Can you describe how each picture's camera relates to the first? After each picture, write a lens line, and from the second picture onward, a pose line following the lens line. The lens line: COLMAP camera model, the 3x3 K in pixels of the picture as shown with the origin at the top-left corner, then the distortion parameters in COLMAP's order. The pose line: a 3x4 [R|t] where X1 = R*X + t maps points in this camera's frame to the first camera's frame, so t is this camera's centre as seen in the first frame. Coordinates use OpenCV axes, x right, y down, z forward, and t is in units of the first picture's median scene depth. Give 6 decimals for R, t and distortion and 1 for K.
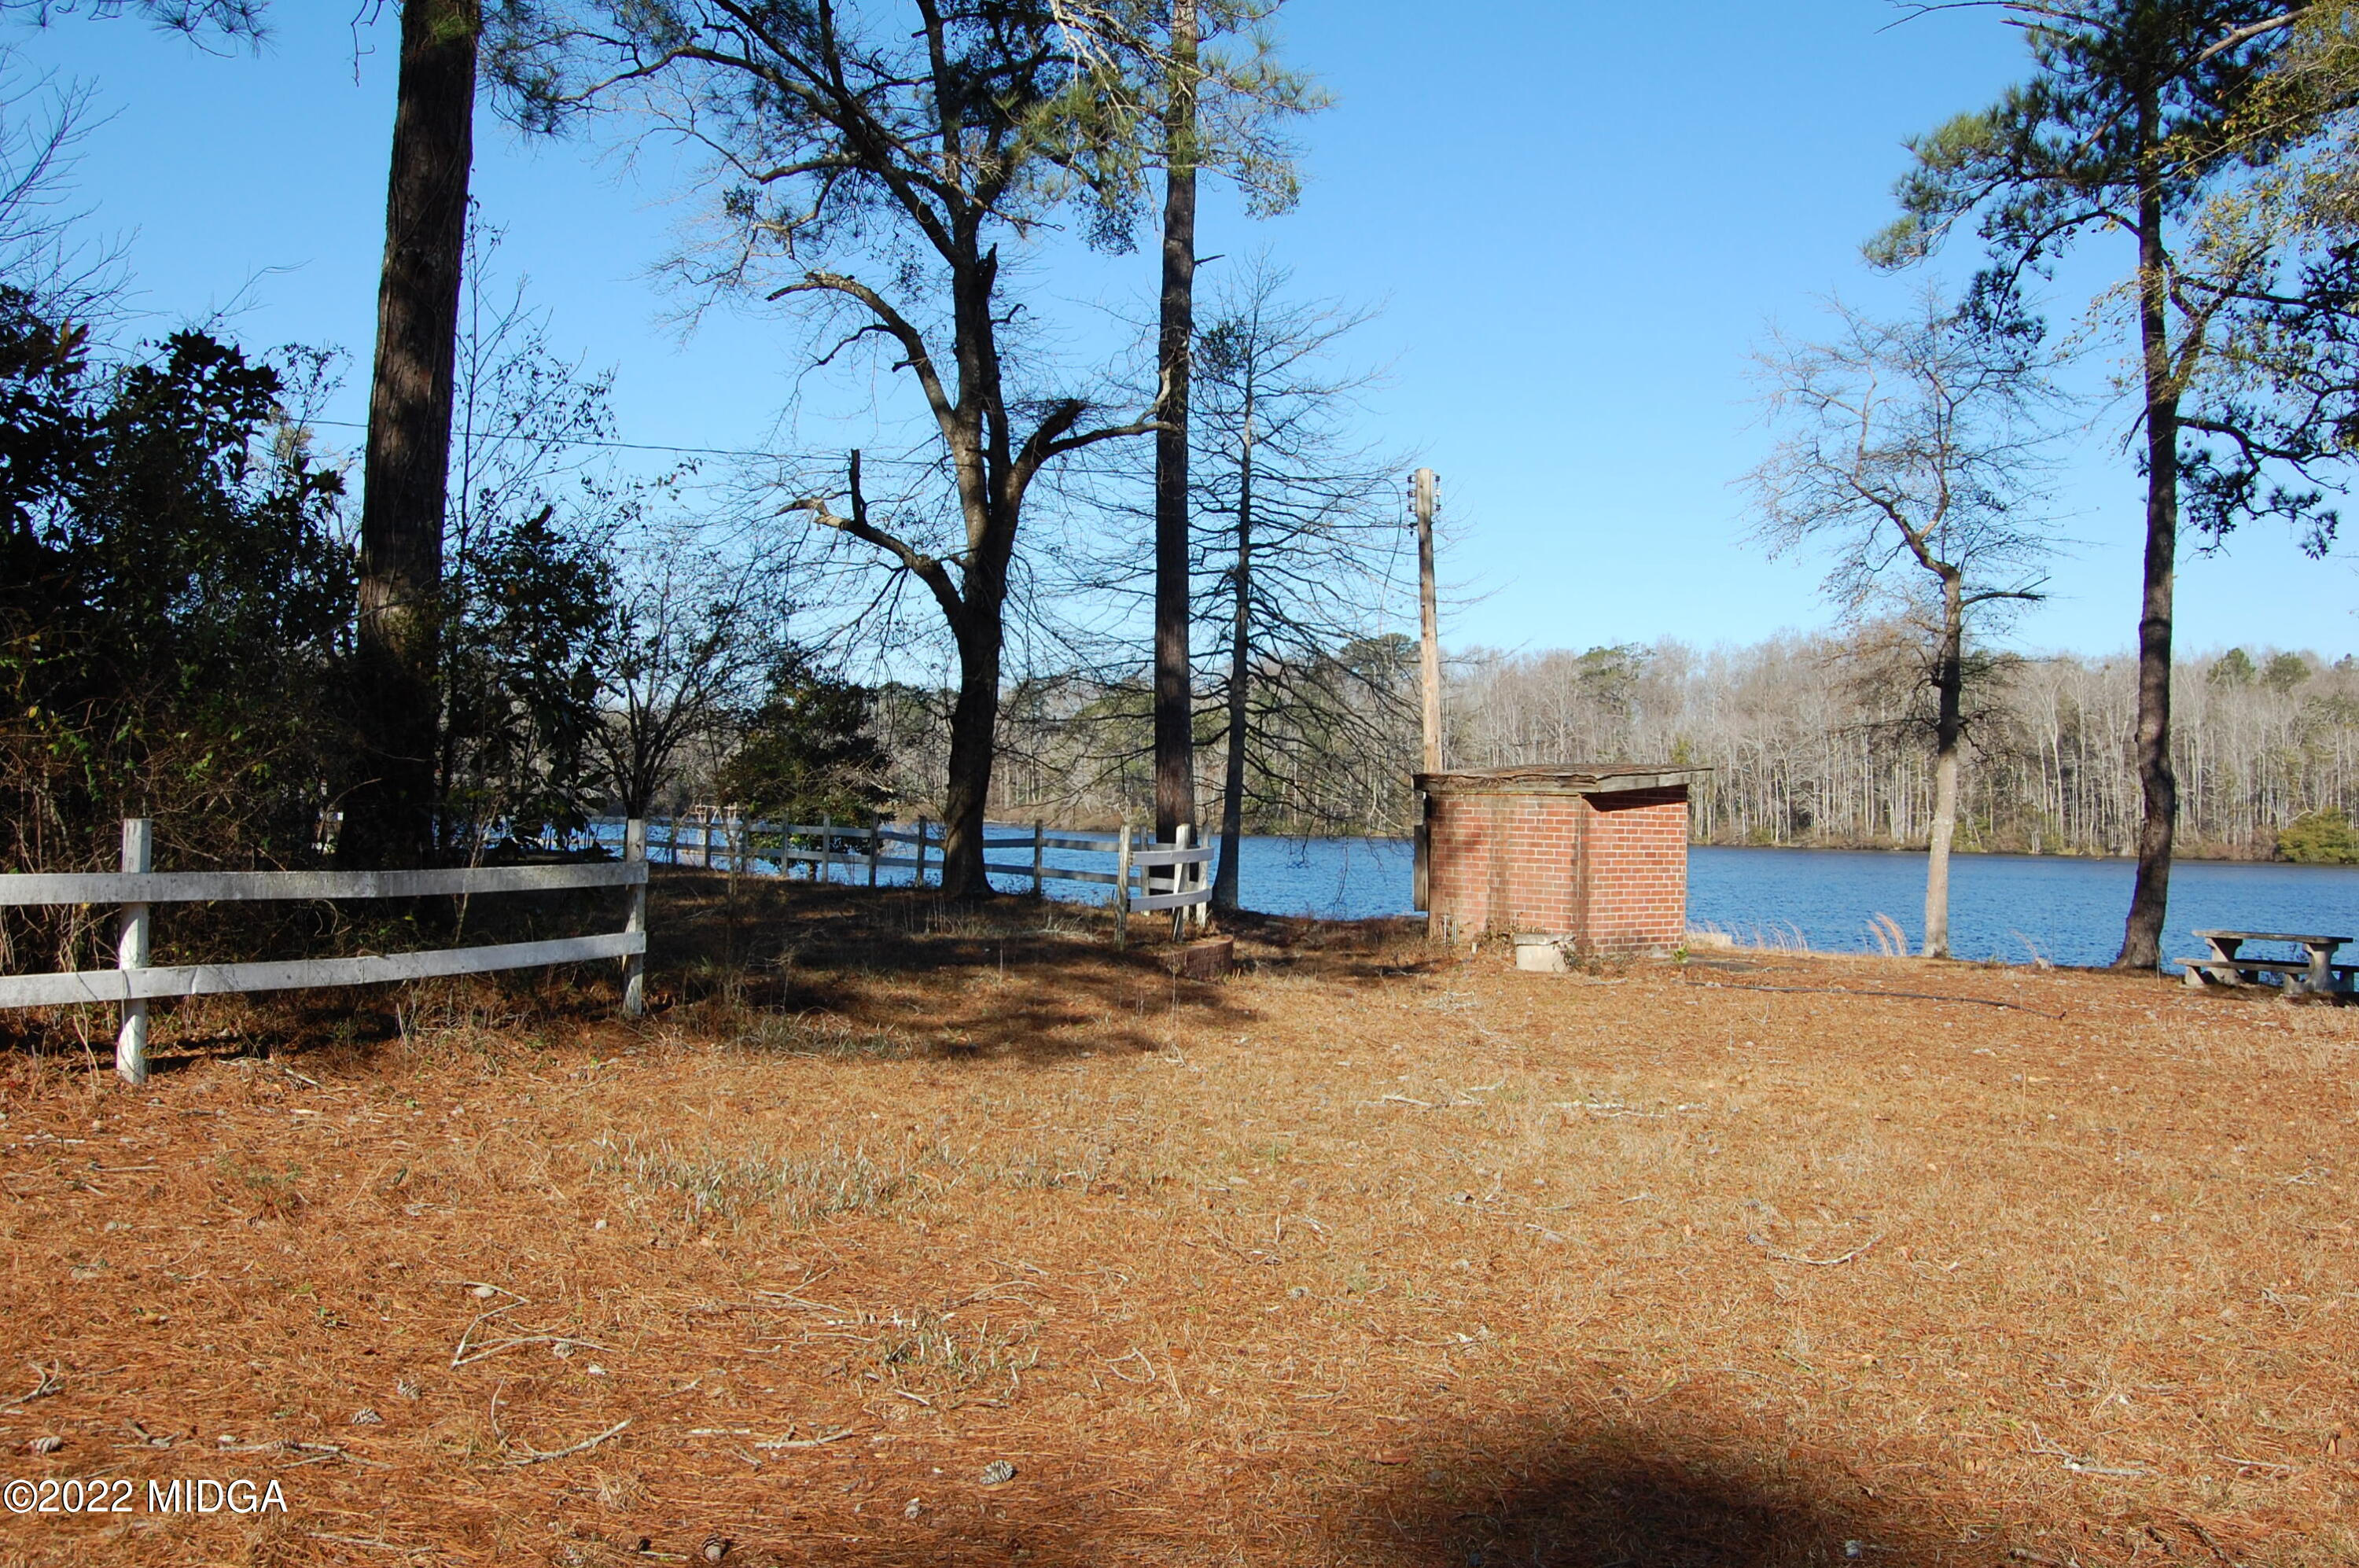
lens RADIAL K [[2099.4, 0, 1179.5], [0, 2099.4, 784.0], [0, 0, 1]] dist [-0.072793, -0.003567]
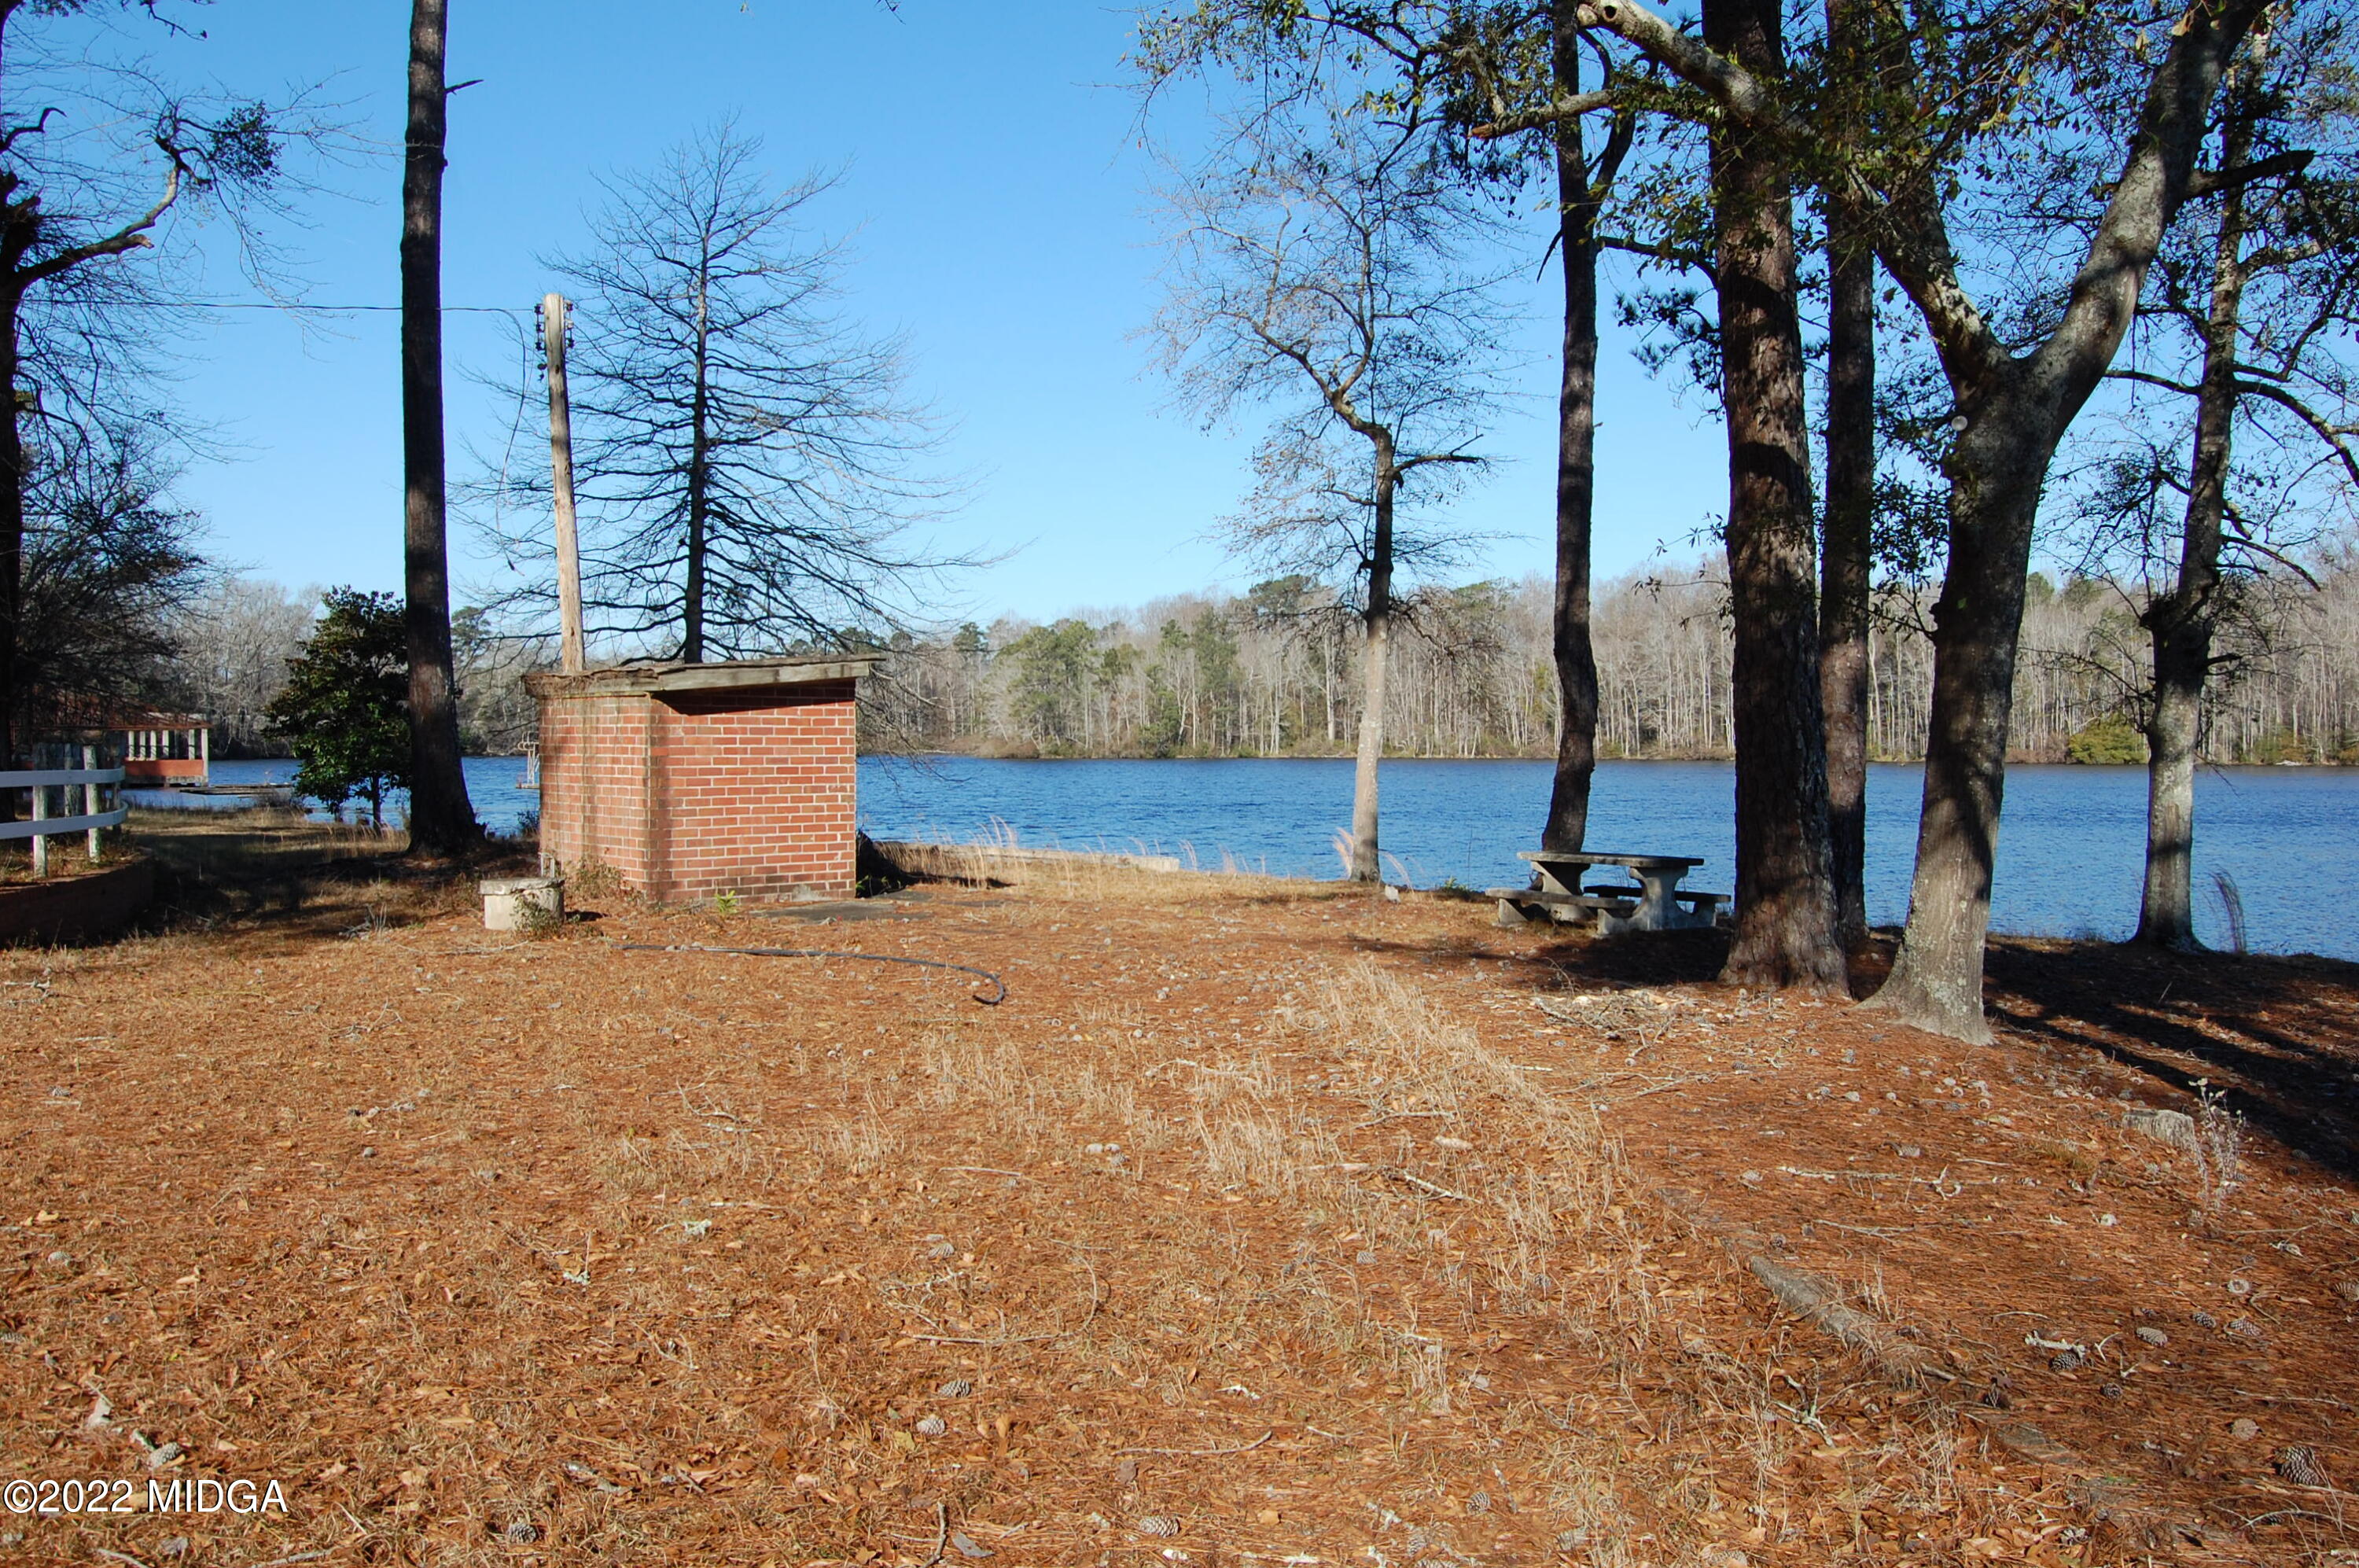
lens RADIAL K [[1846.8, 0, 1216.6], [0, 1846.8, 779.9], [0, 0, 1]] dist [-0.091013, 0.036878]
pose [[0.999287, -0.022258, 0.030510, 0.267206], [0.021170, 0.999144, 0.035535, 0.012024], [-0.031275, -0.034864, 0.998903, 0.225013]]
